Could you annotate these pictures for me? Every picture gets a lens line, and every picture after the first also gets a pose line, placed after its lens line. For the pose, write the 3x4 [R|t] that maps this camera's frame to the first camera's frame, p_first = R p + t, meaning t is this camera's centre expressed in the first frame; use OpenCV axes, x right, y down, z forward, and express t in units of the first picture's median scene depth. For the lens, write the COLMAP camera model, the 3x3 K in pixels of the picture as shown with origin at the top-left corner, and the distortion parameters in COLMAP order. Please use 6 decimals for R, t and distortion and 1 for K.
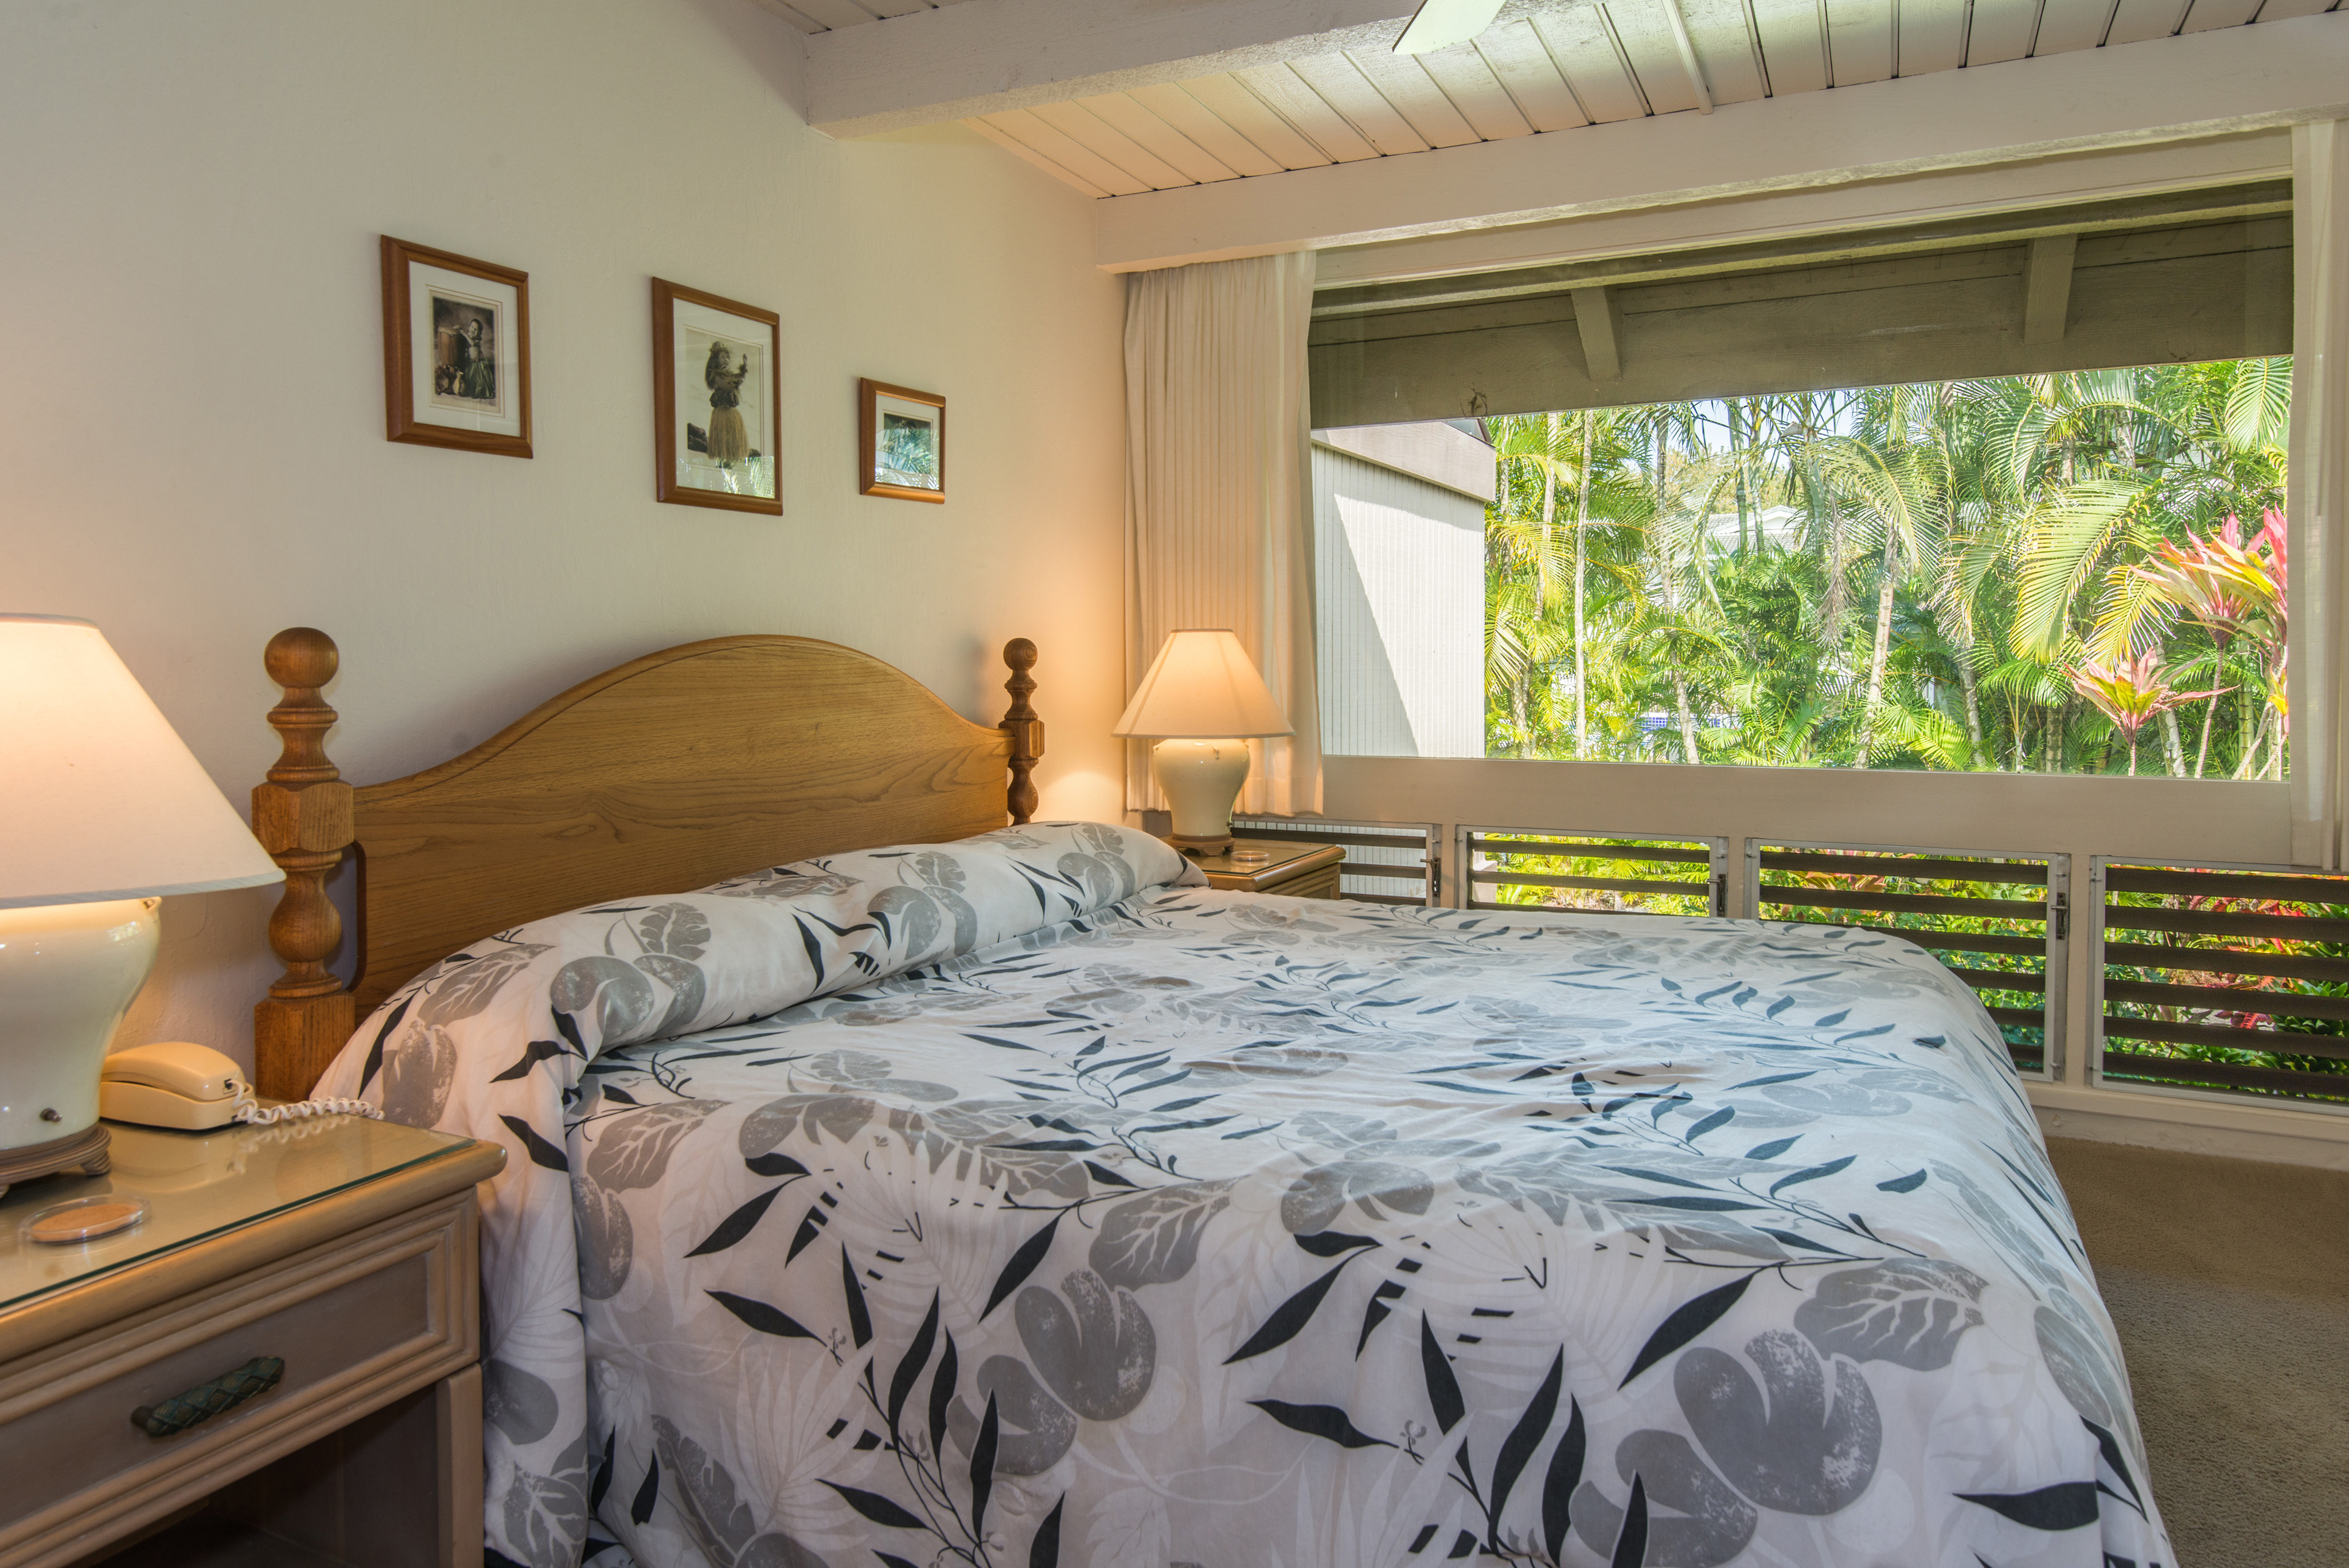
lens RADIAL K [[1516.5, 0, 1174.5], [0, 1516.5, 784.0], [0, 0, 1]] dist [0.034832, -0.004453]
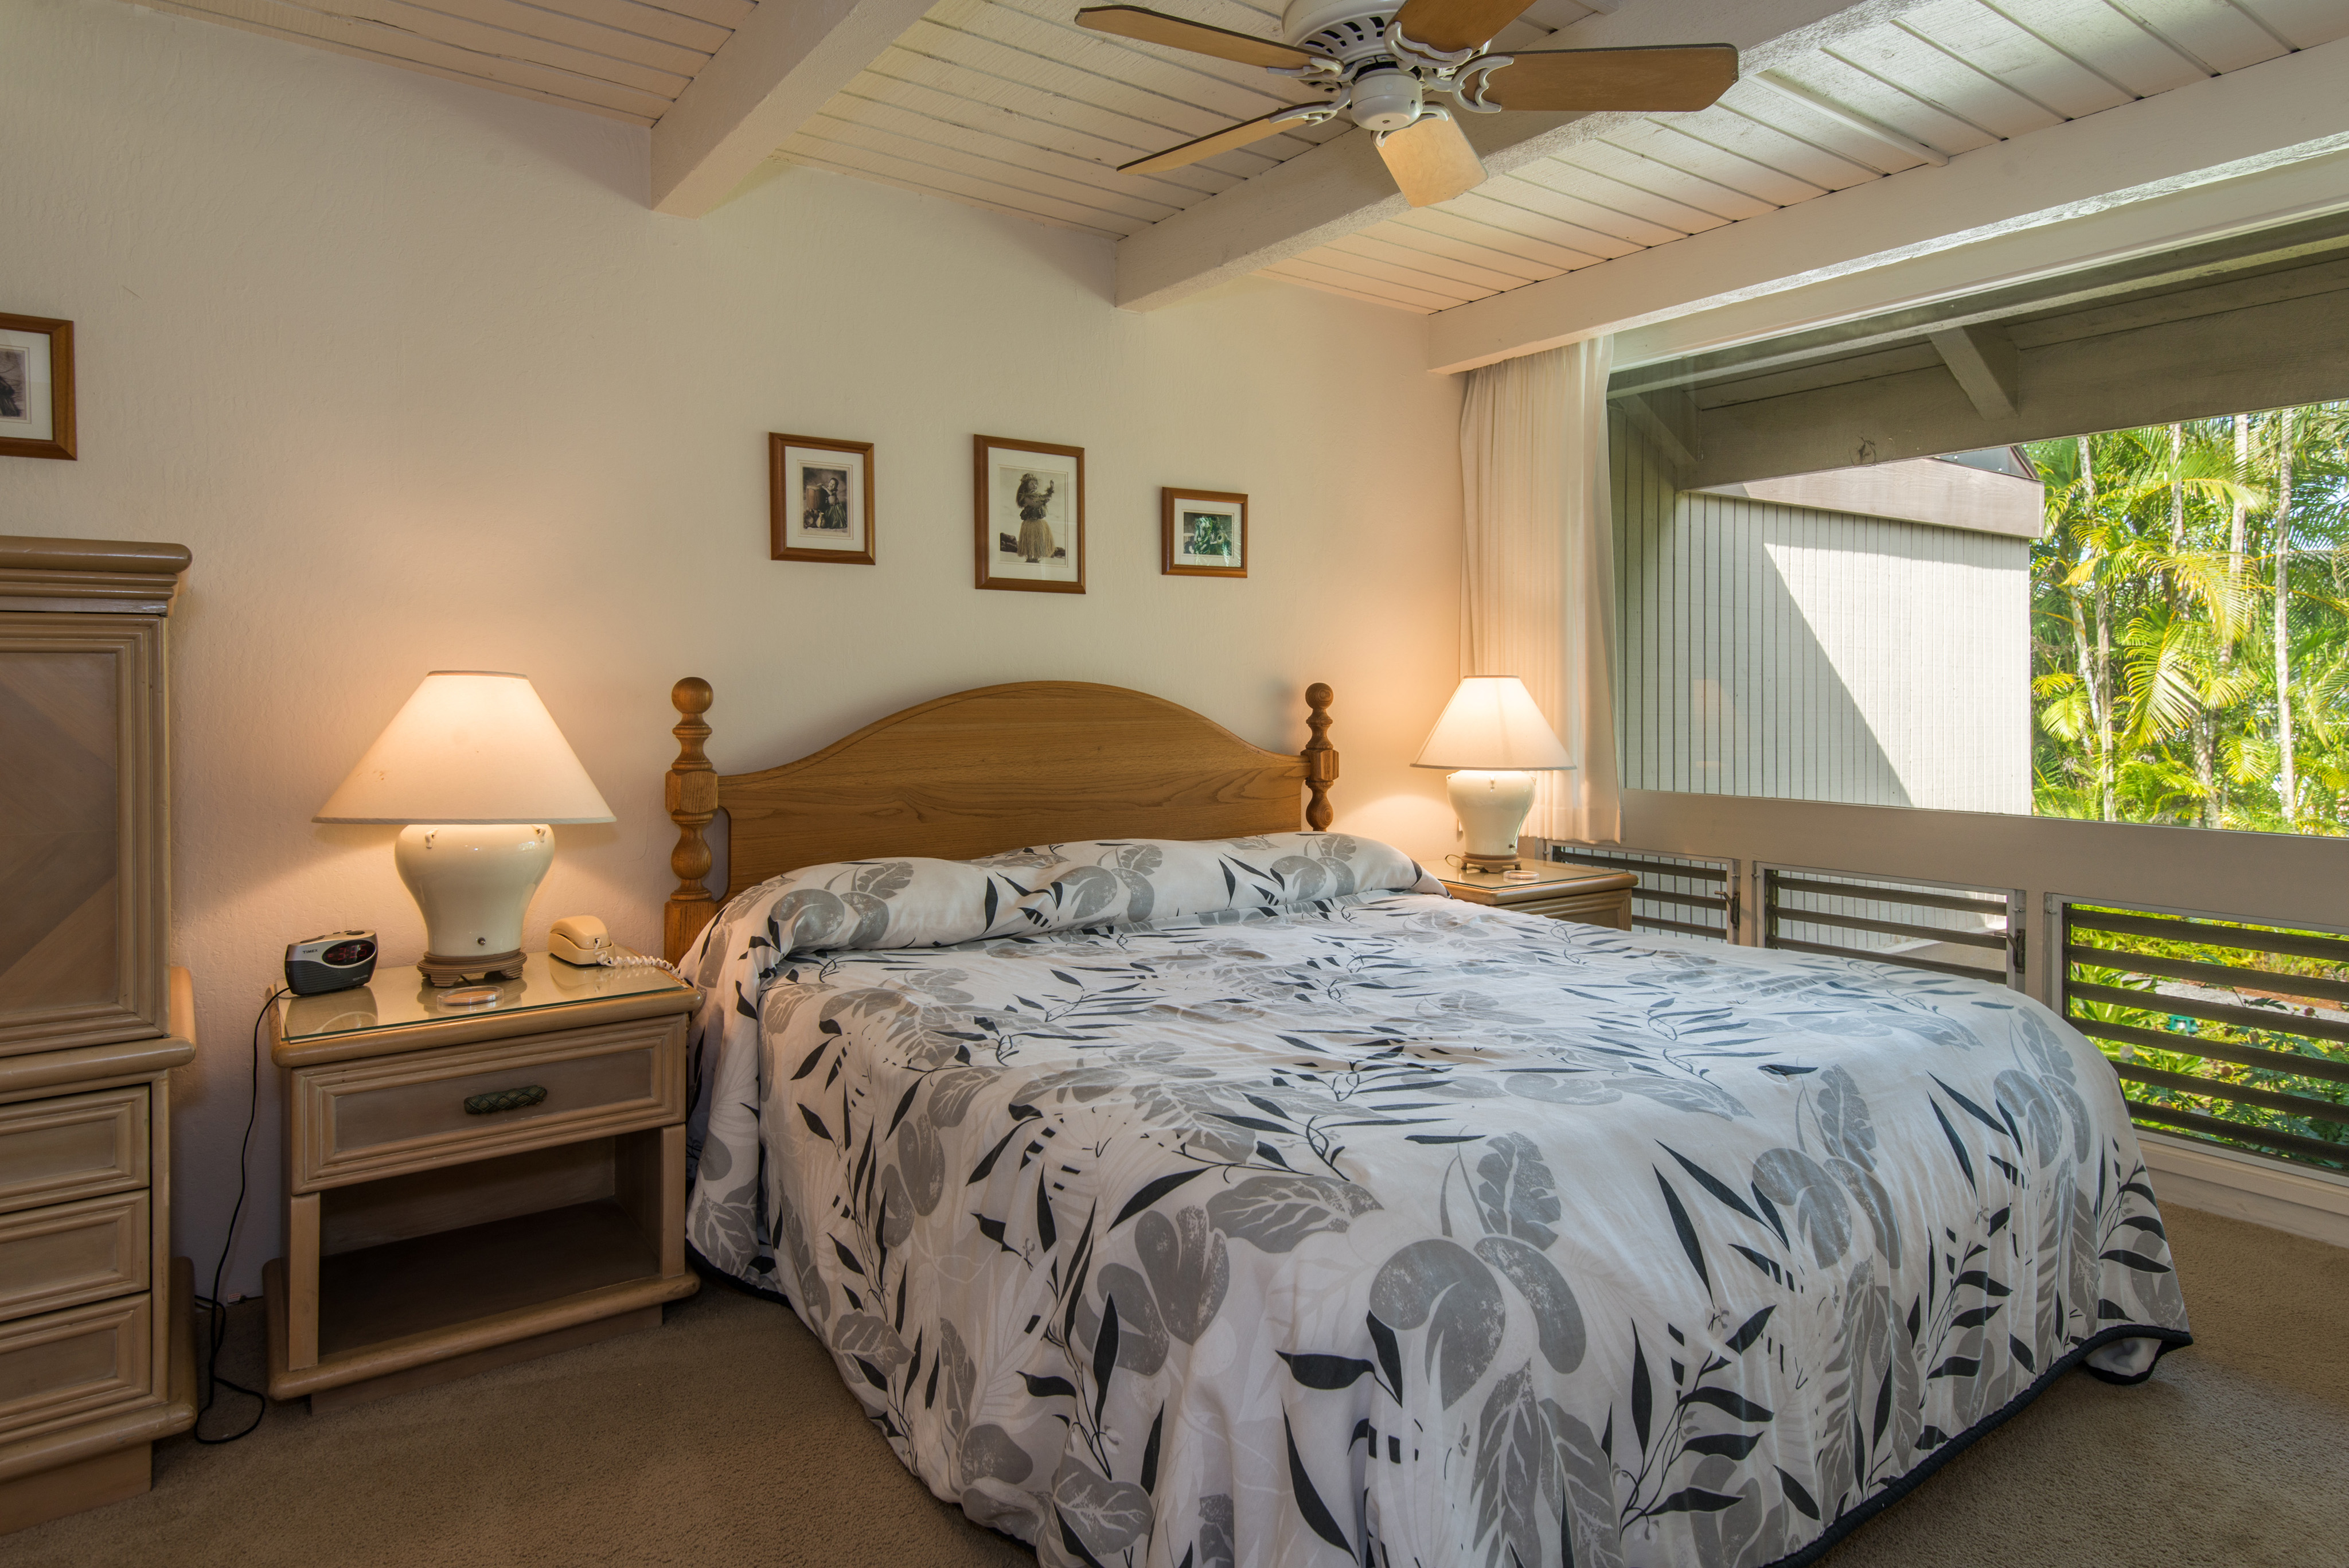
lens RADIAL K [[1349.6, 0, 1174.5], [0, 1349.6, 784.0], [0, 0, 1]] dist [0.052124, -0.032986]
pose [[0.878719, 0.039059, -0.475739, 0.486155], [-0.048006, 0.998825, -0.006665, -0.001642], [0.474920, 0.028695, 0.879561, -0.032073]]
